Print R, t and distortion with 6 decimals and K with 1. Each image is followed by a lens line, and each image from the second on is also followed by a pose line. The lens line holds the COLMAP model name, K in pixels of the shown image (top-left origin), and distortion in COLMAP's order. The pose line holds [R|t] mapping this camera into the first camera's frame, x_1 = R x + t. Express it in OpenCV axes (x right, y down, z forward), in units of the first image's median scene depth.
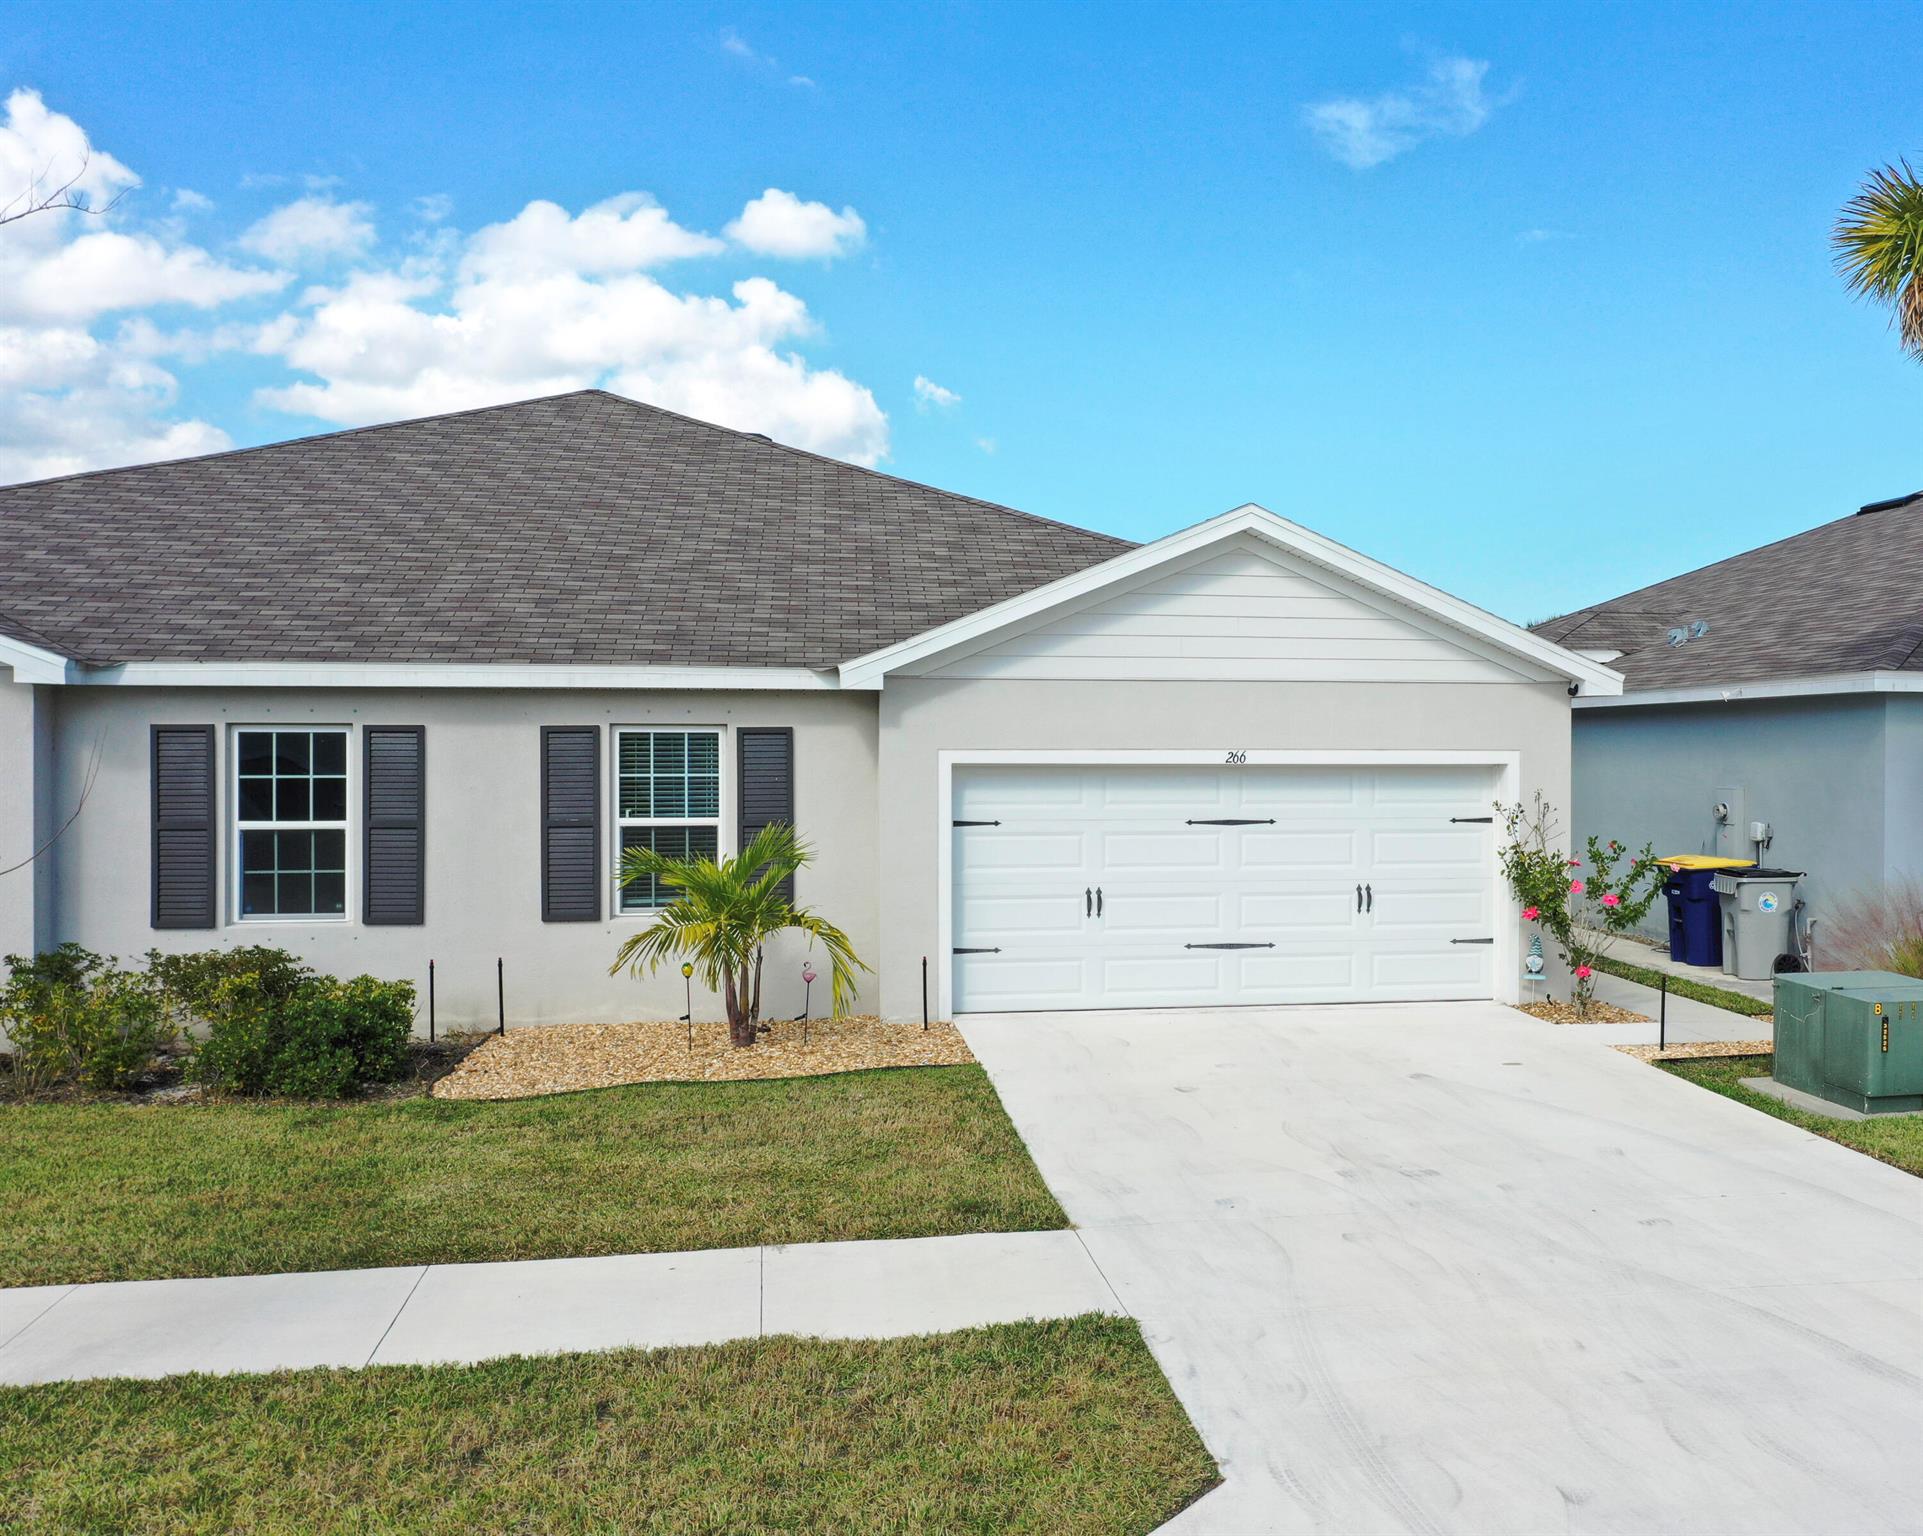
lens RADIAL K [[1885.5, 0, 1132.1], [0, 1885.5, 776.4], [0, 0, 1]] dist [0.007389, 0.031321]
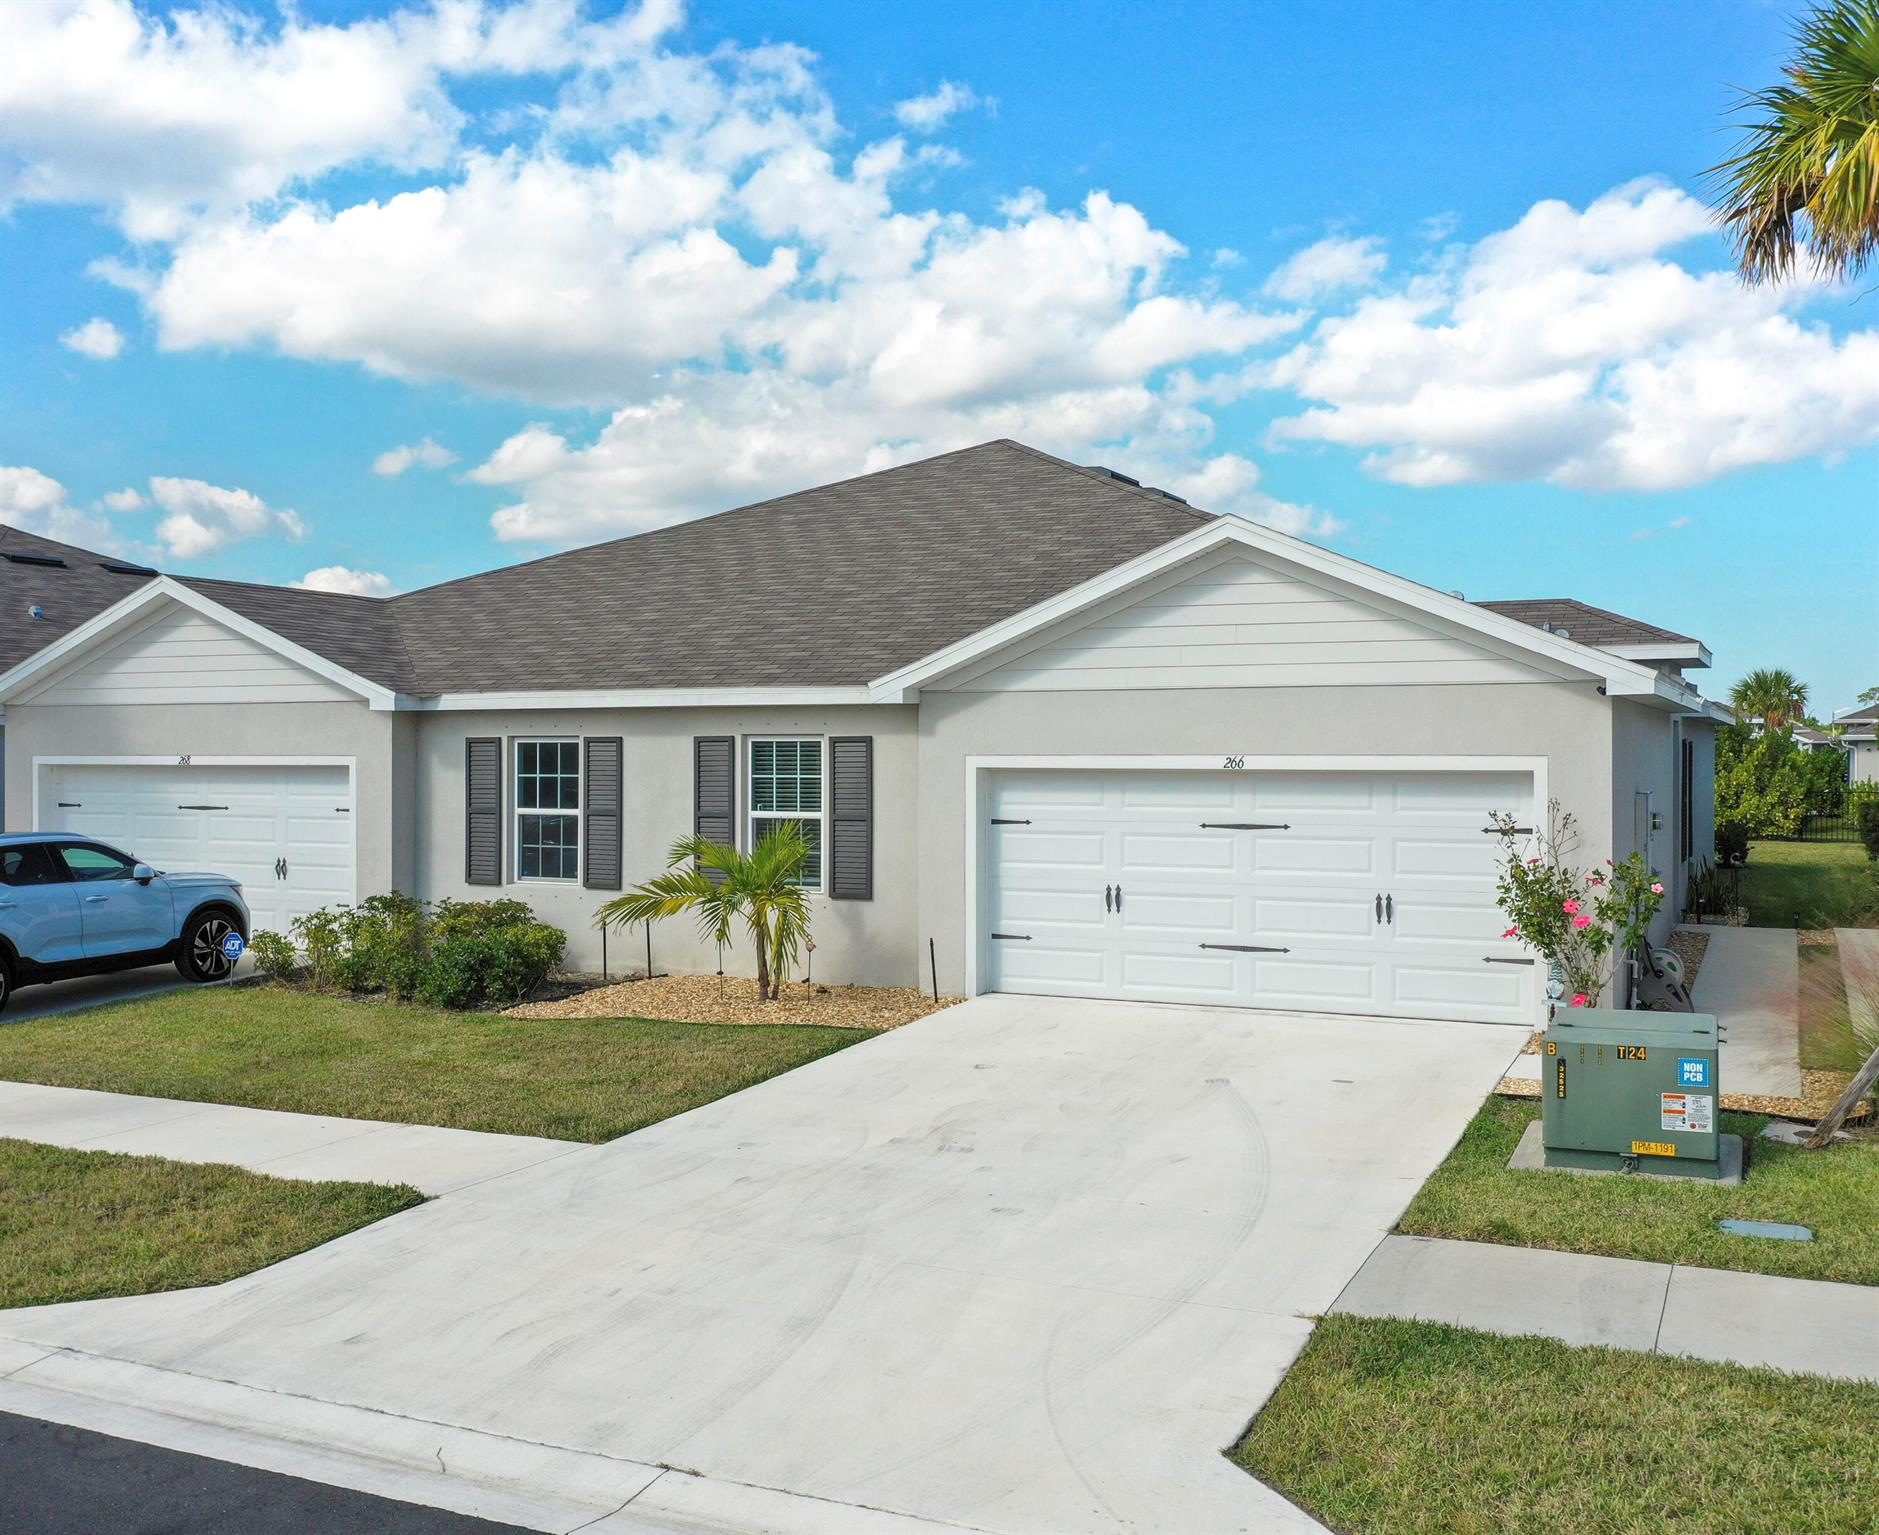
lens RADIAL K [[1872.8, 0, 872.0], [0, 1872.8, 736.5], [0, 0, 1]] dist [0.049225, -0.208907]
pose [[0.795184, -0.005854, -0.606339, 0.515291], [-0.007133, 0.999794, -0.019008, -0.003707], [0.606326, 0.019440, 0.794979, 0.074217]]
